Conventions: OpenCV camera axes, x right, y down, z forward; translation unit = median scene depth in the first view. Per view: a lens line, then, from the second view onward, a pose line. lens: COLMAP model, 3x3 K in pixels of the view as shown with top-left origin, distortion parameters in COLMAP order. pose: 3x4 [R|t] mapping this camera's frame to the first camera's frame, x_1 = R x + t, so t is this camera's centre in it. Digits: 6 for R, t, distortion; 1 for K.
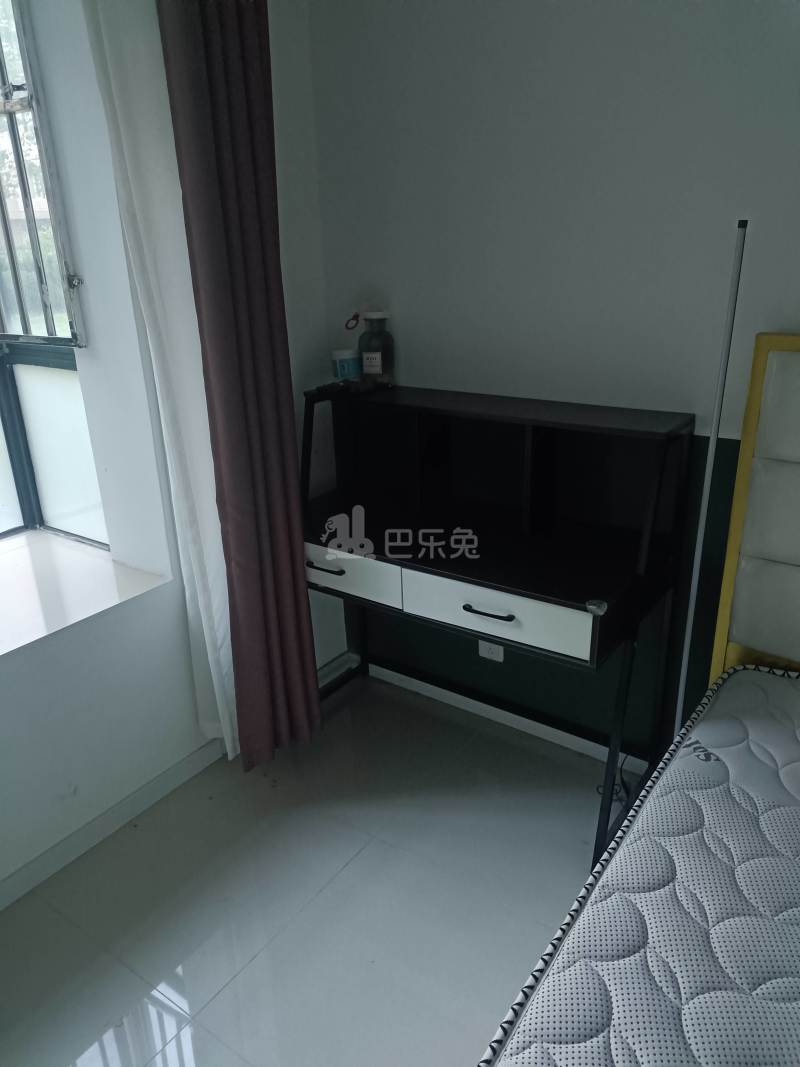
lens RADIAL K [[761.5, 0, 400.0], [0, 761.5, 533.5], [0, 0, 1]] dist [0.004150, -0.002949]
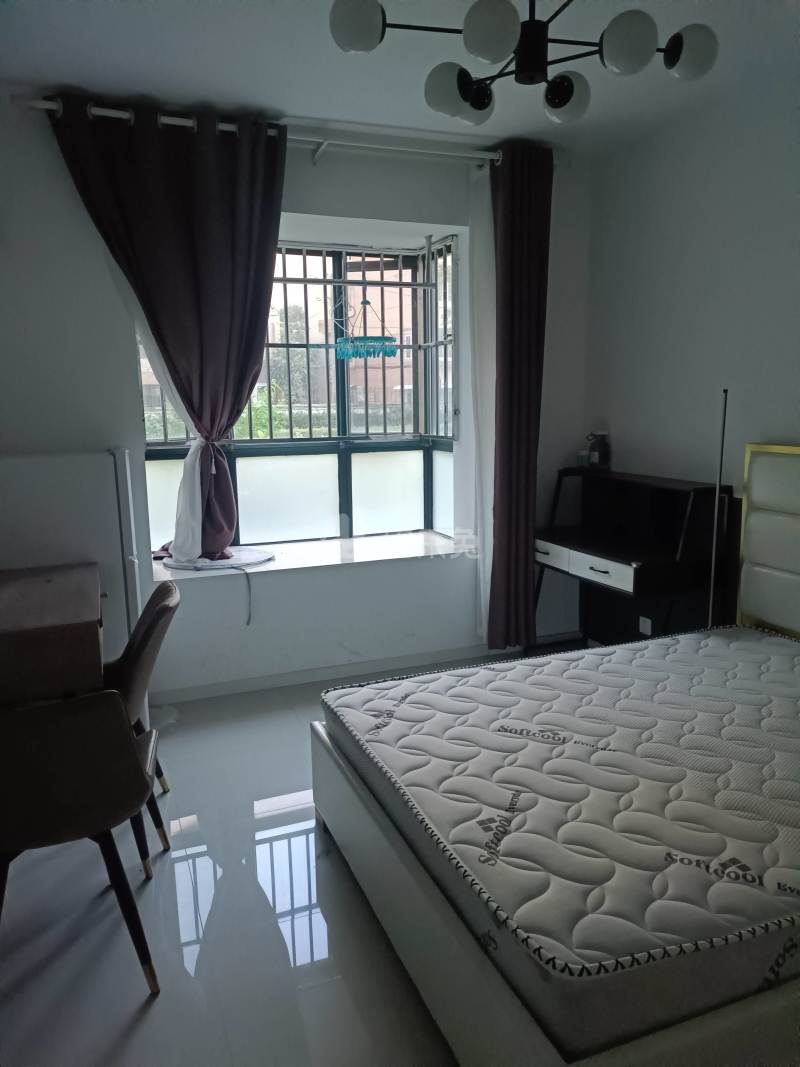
lens RADIAL K [[761.5, 0, 400.0], [0, 761.5, 533.5], [0, 0, 1]] dist [0.004150, -0.002949]
pose [[0.833440, 0.105521, -0.542442, 0.665489], [-0.200095, 0.972617, -0.118234, 0.307758], [0.515112, 0.207080, 0.831732, -0.858724]]
